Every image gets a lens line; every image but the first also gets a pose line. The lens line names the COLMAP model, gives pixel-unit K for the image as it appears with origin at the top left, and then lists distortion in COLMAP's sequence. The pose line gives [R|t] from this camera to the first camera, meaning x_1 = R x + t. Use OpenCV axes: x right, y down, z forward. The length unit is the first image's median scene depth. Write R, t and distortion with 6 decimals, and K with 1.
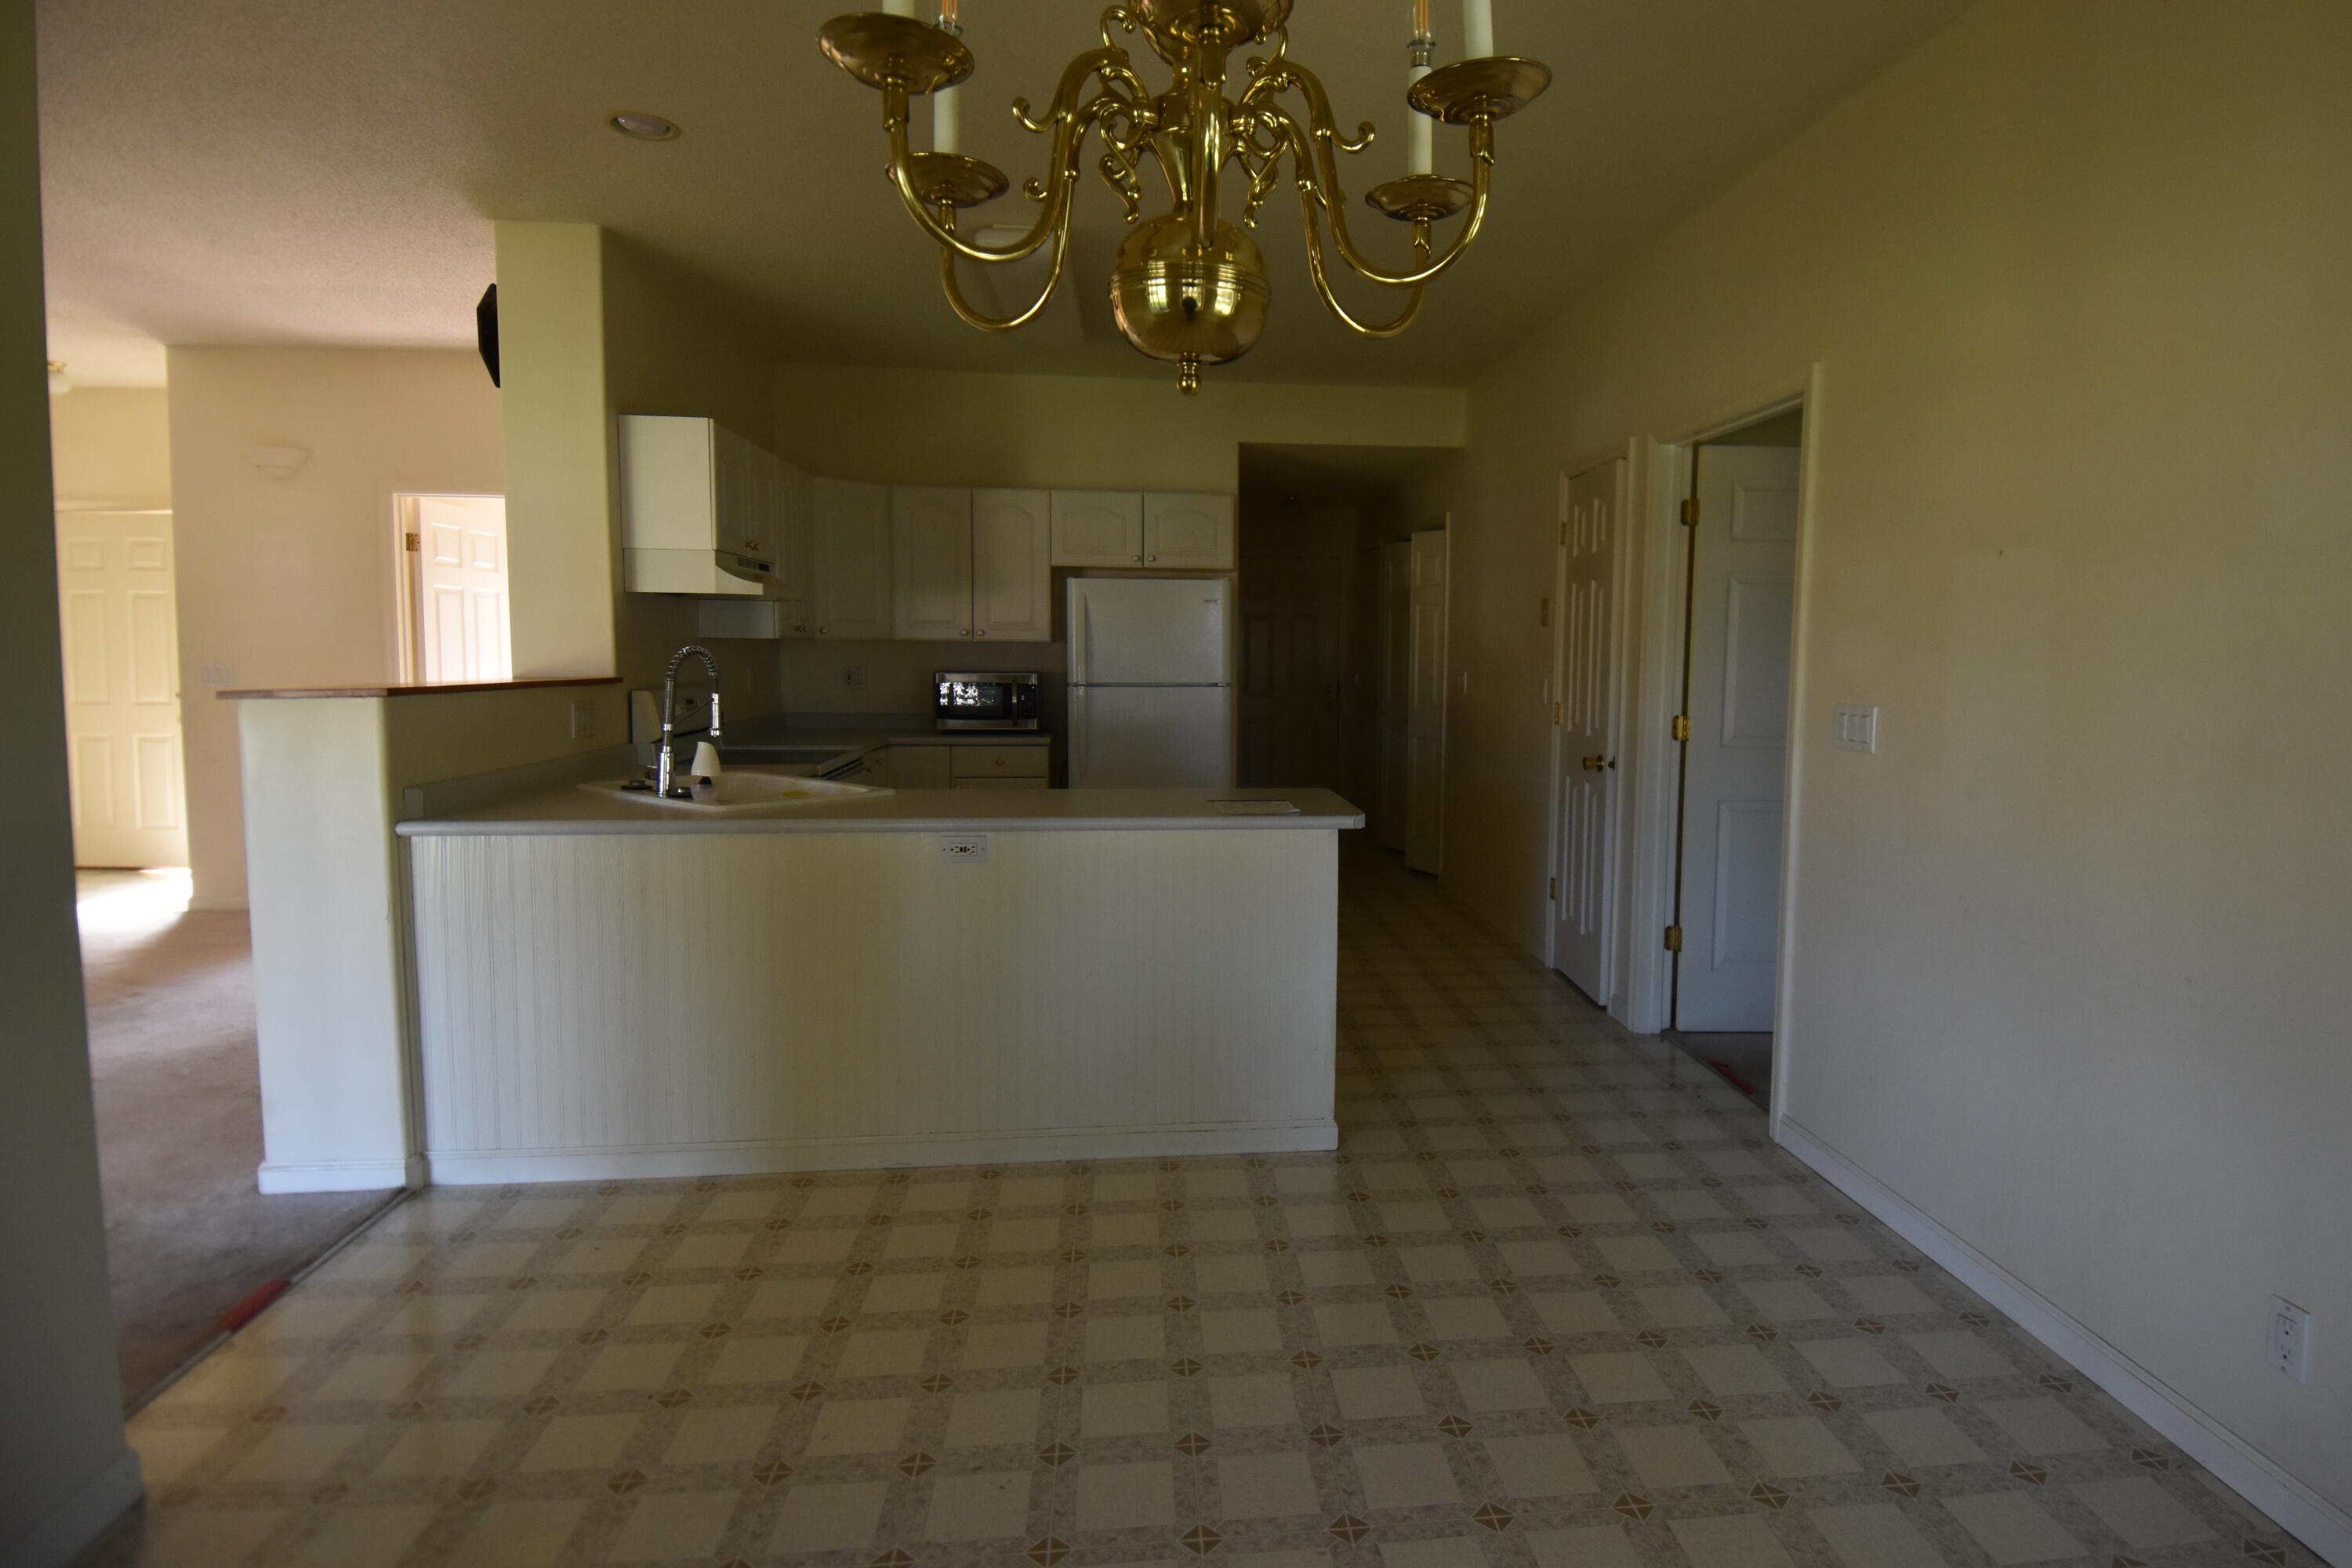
lens RADIAL K [[1282.1, 0, 1207.3], [0, 1282.1, 732.2], [0, 0, 1]] dist [0.081326, -0.085582]
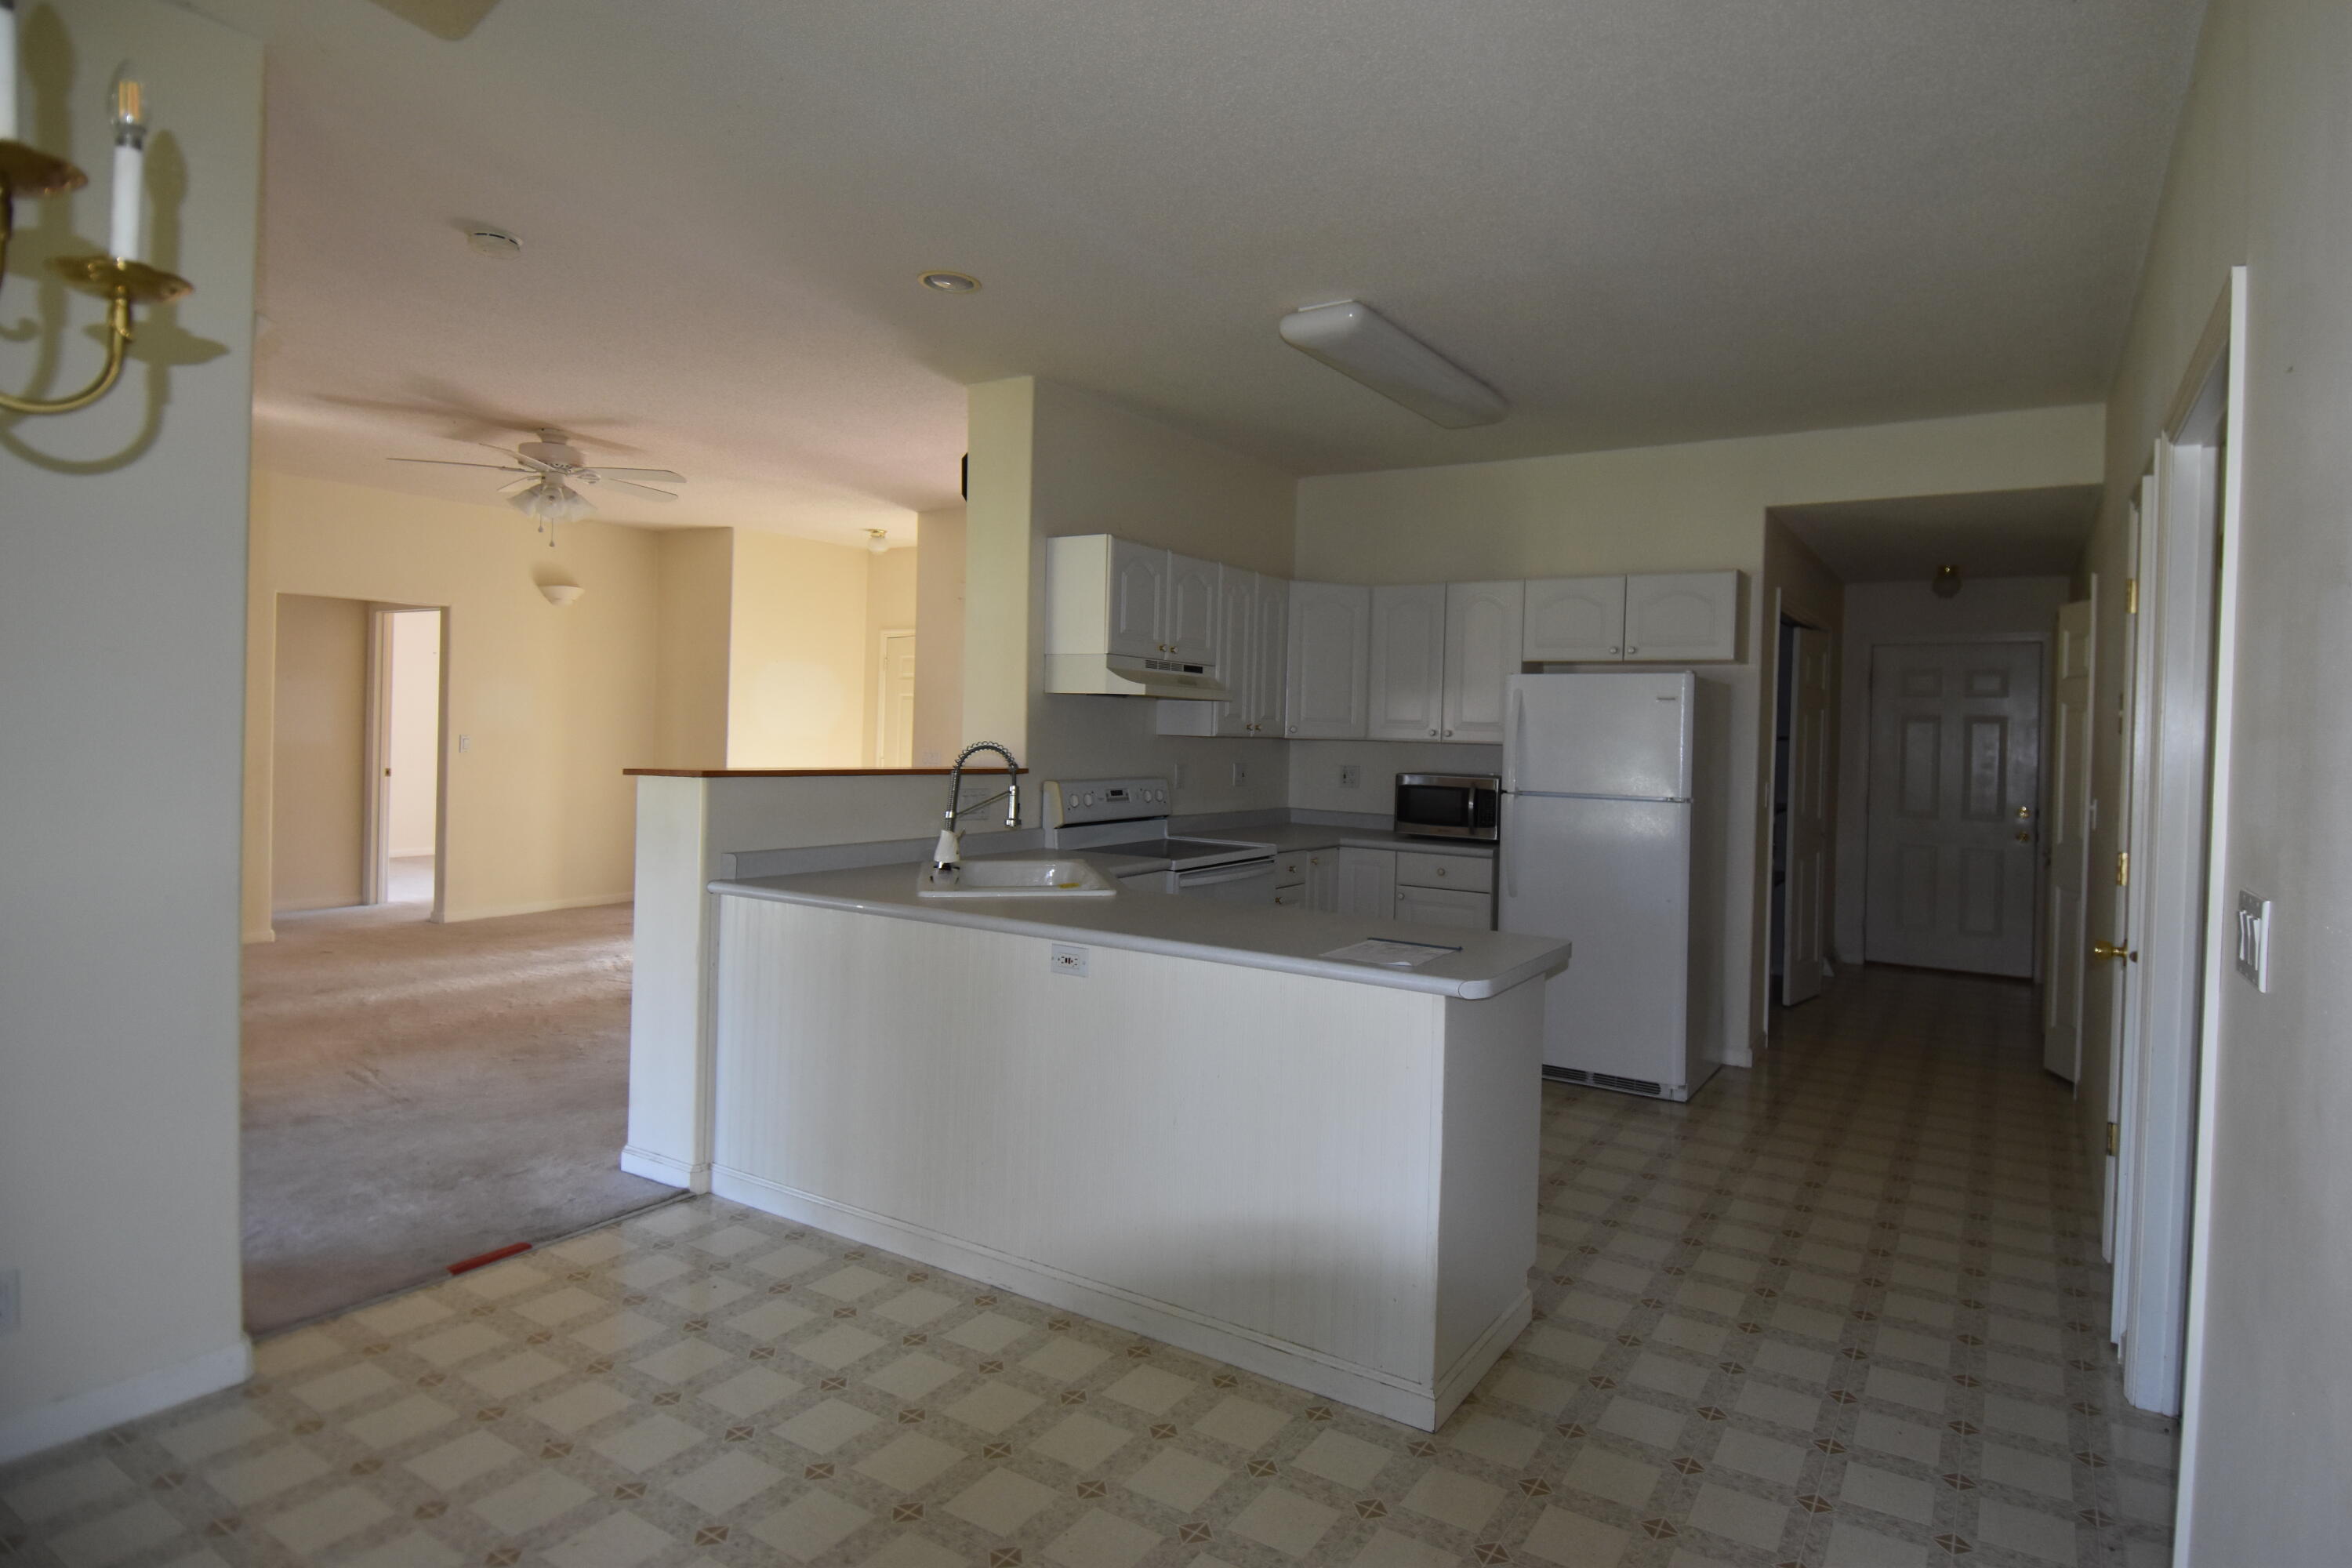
lens RADIAL K [[1225.4, 0, 1241.7], [0, 1225.4, 751.0], [0, 0, 1]] dist [0.087710, -0.105909]
pose [[0.806630, 0.021632, -0.590661, 0.319867], [-0.059103, 0.997273, -0.044189, -0.021300], [0.588095, 0.070554, 0.805709, 0.248289]]
